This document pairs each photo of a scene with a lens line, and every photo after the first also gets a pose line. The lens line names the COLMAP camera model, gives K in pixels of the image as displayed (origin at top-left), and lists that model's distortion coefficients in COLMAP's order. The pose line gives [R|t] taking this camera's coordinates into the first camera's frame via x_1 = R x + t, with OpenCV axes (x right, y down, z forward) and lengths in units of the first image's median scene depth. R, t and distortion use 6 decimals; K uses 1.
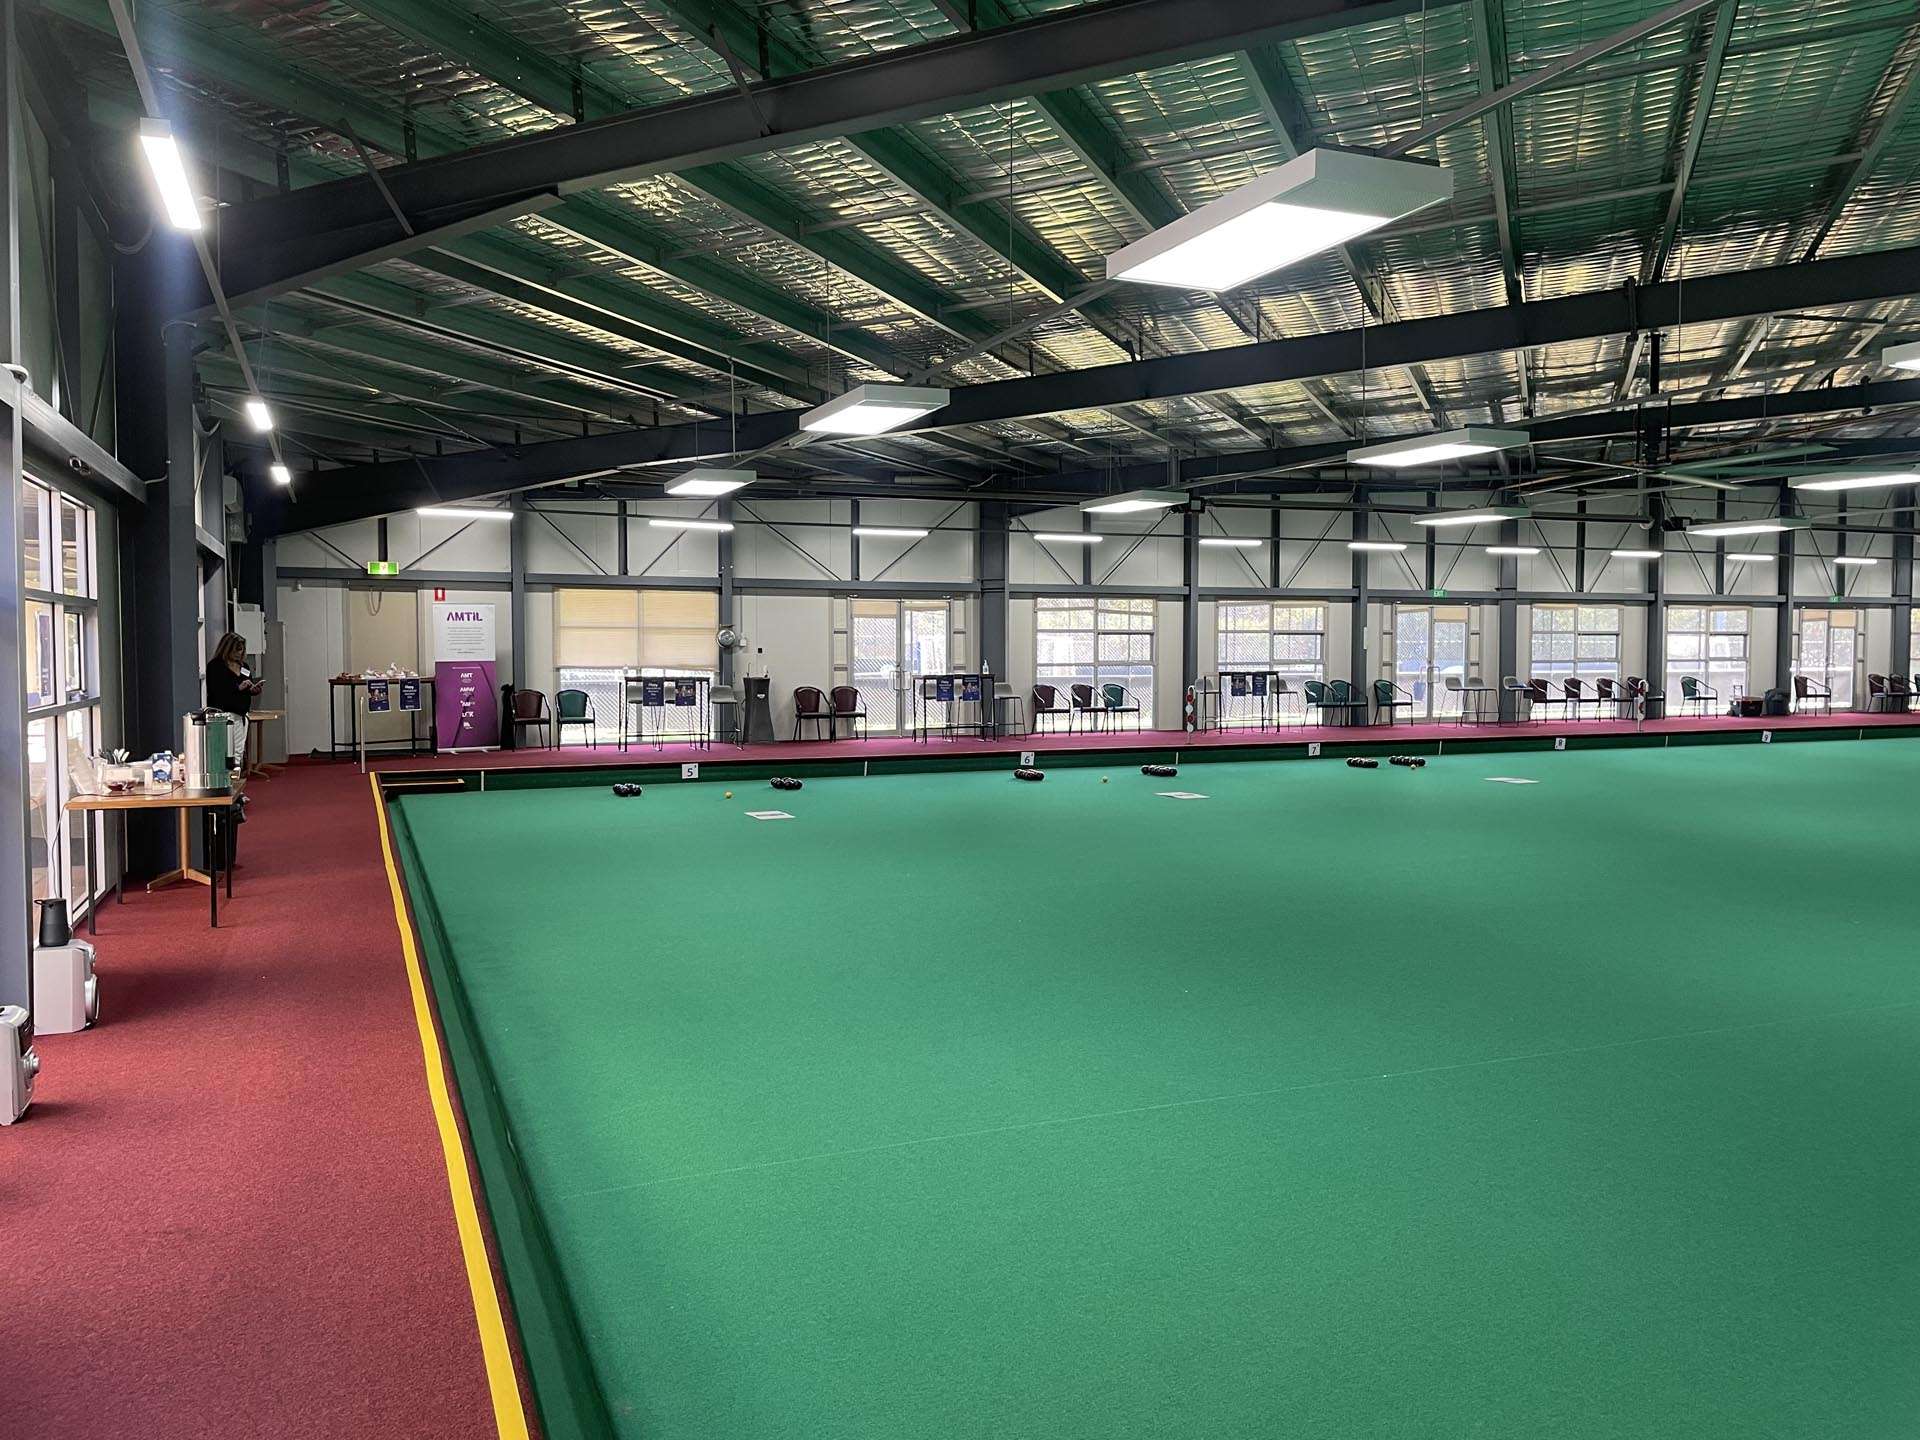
lens RADIAL K [[1444.6, 0, 956.4], [0, 1444.6, 713.5], [0, 0, 1]] dist [0.098401, -0.120862]
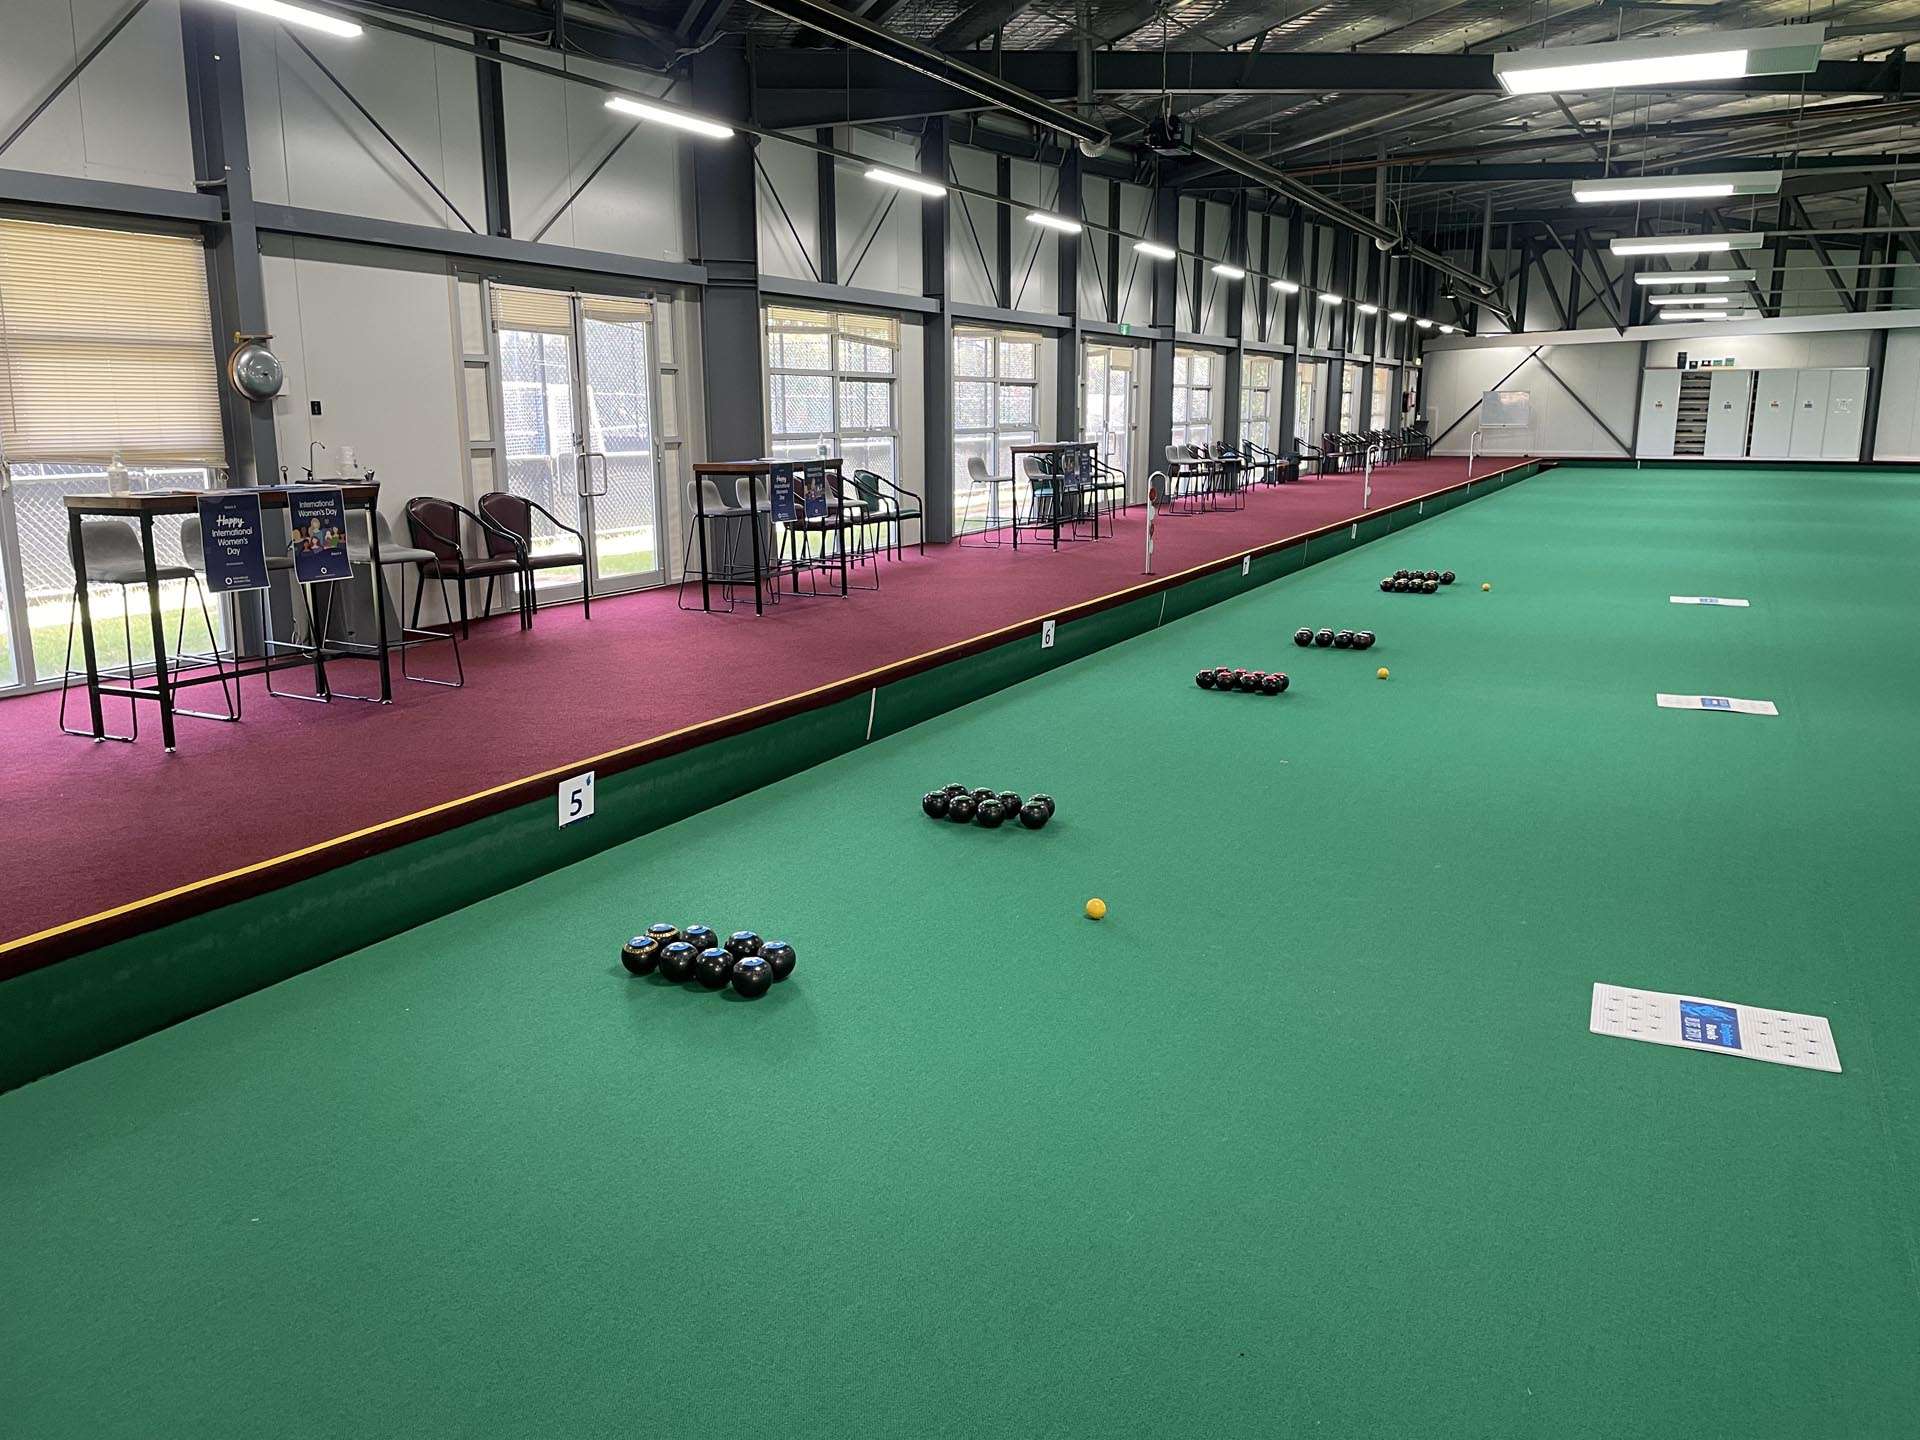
lens RADIAL K [[1439.9, 0, 965.9], [0, 1439.9, 703.1], [0, 0, 1]] dist [0.102839, -0.132177]
pose [[0.756926, -0.131502, 0.640133, -0.262828], [0.028102, 0.985188, 0.169158, -0.026588], [-0.652896, -0.110051, 0.749410, 0.578457]]
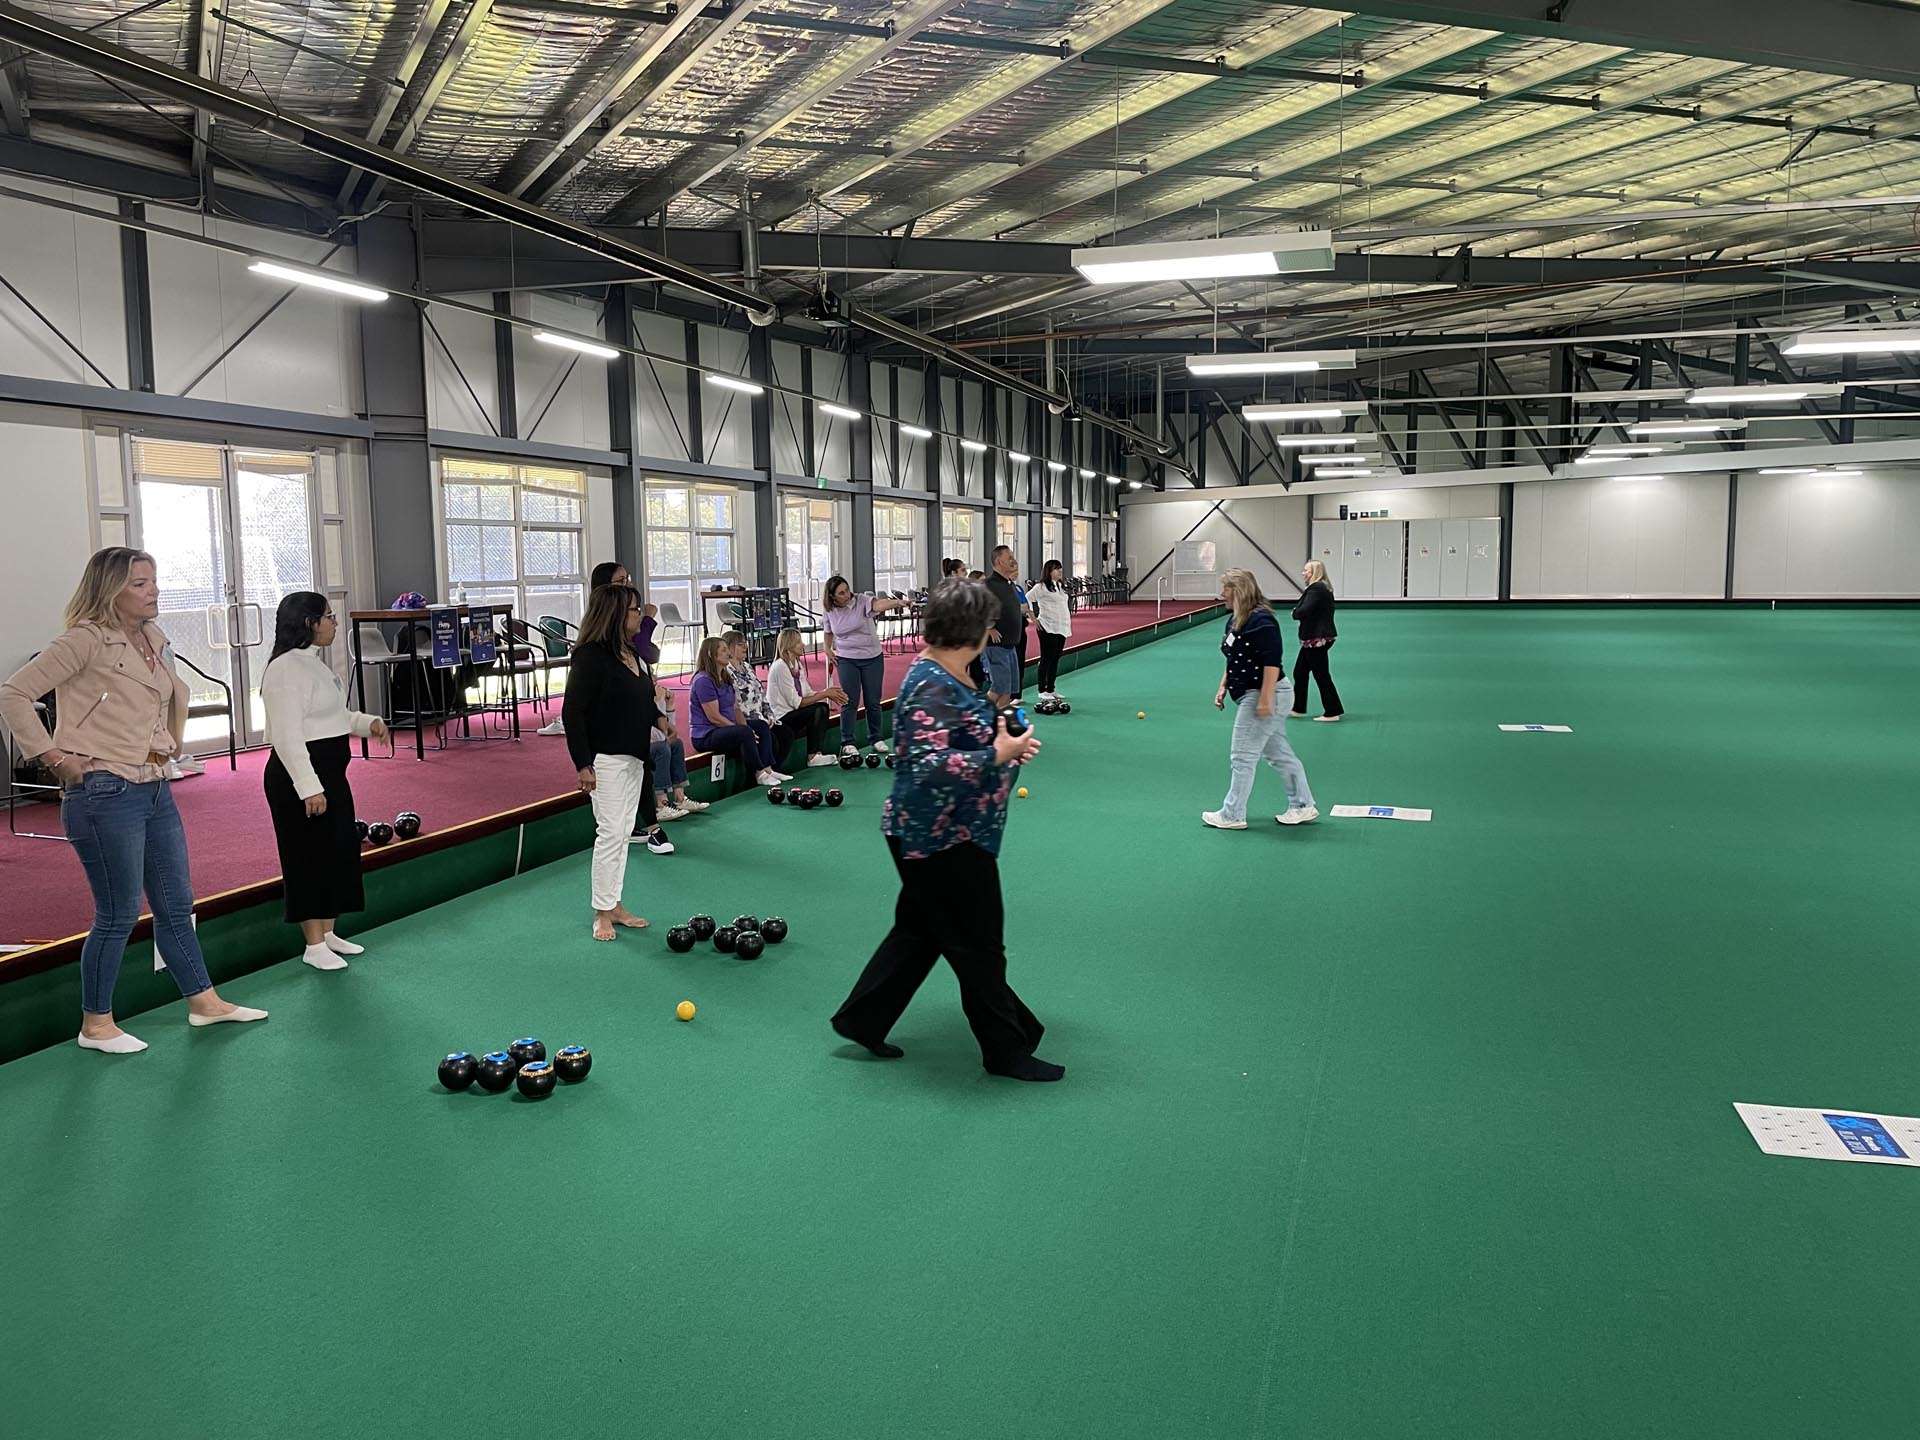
lens RADIAL K [[1439.9, 0, 965.9], [0, 1439.9, 703.1], [0, 0, 1]] dist [0.102839, -0.132177]
pose [[0.632216, -0.085458, 0.770065, -0.260175], [0.044219, 0.996258, 0.074257, -0.022970], [-0.773530, -0.012895, 0.633629, 0.543776]]
